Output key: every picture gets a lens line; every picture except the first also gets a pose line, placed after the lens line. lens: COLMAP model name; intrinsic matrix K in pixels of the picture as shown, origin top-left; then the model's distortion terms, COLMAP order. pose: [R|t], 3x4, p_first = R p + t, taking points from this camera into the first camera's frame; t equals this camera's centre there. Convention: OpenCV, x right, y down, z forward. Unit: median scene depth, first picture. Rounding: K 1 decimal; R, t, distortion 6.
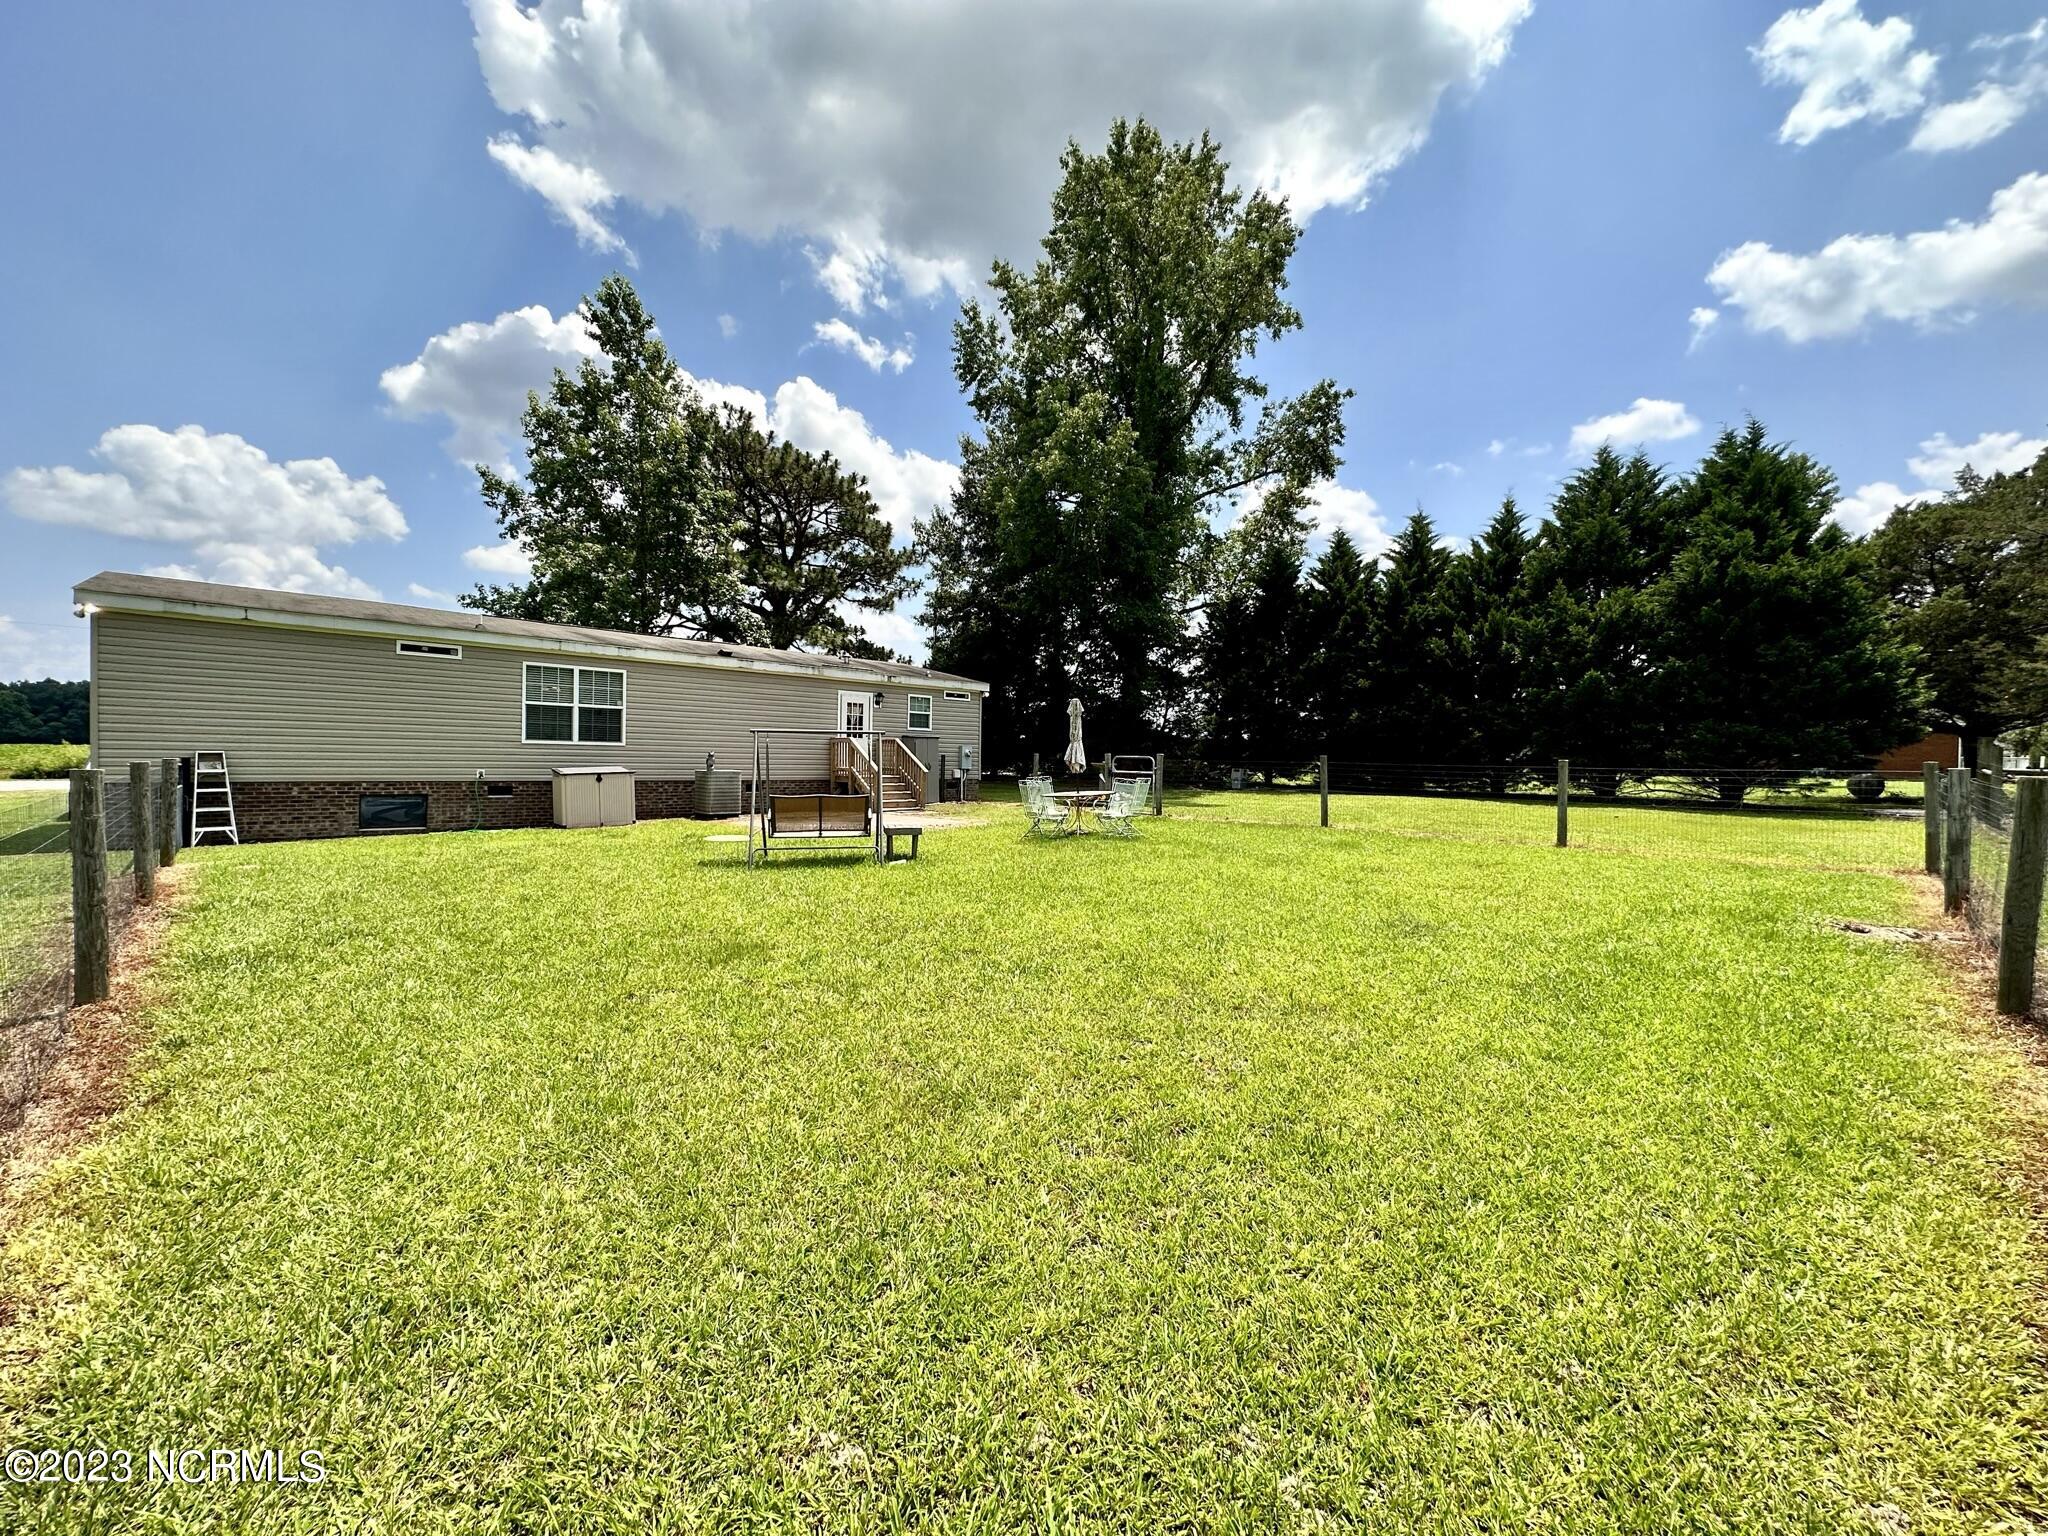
lens RADIAL K [[820.4, 0, 1025.4], [0, 820.4, 764.8], [0, 0, 1]] dist [-0.001286, 0.000667]
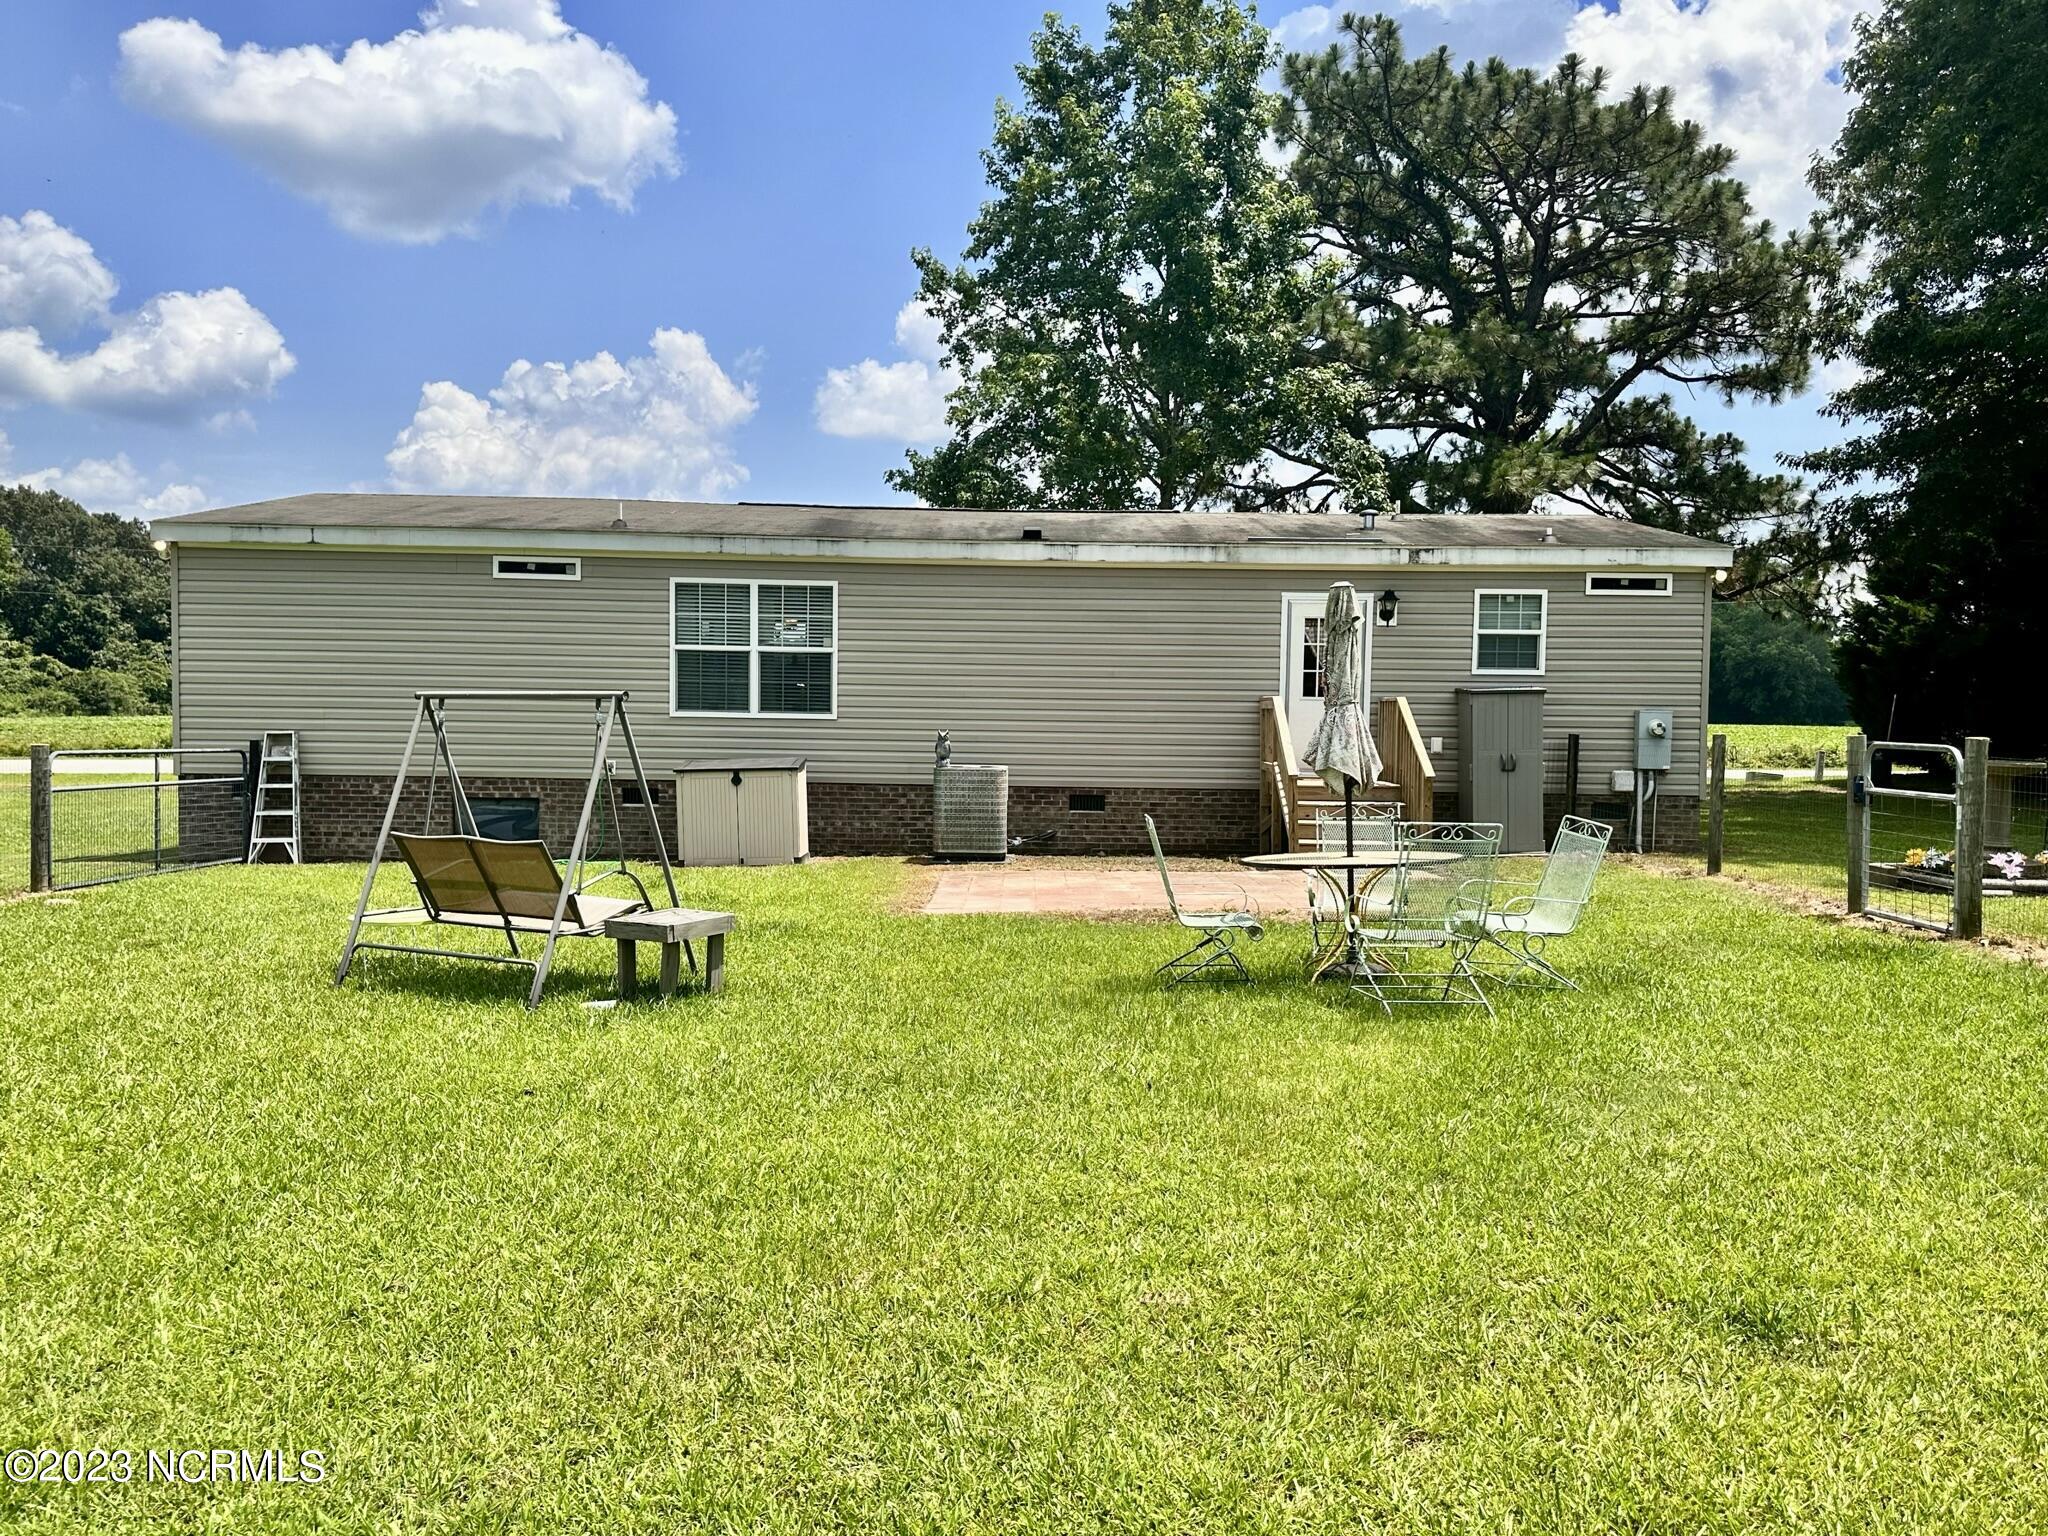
lens RADIAL K [[1569.6, 0, 1031.3], [0, 1569.6, 764.7], [0, 0, 1]] dist [0.067258, -0.084745]
pose [[0.722711, 0.017306, -0.690933, 0.238462], [-0.006824, 0.999816, 0.017905, -0.009071], [0.691116, -0.008225, 0.722697, 0.244089]]
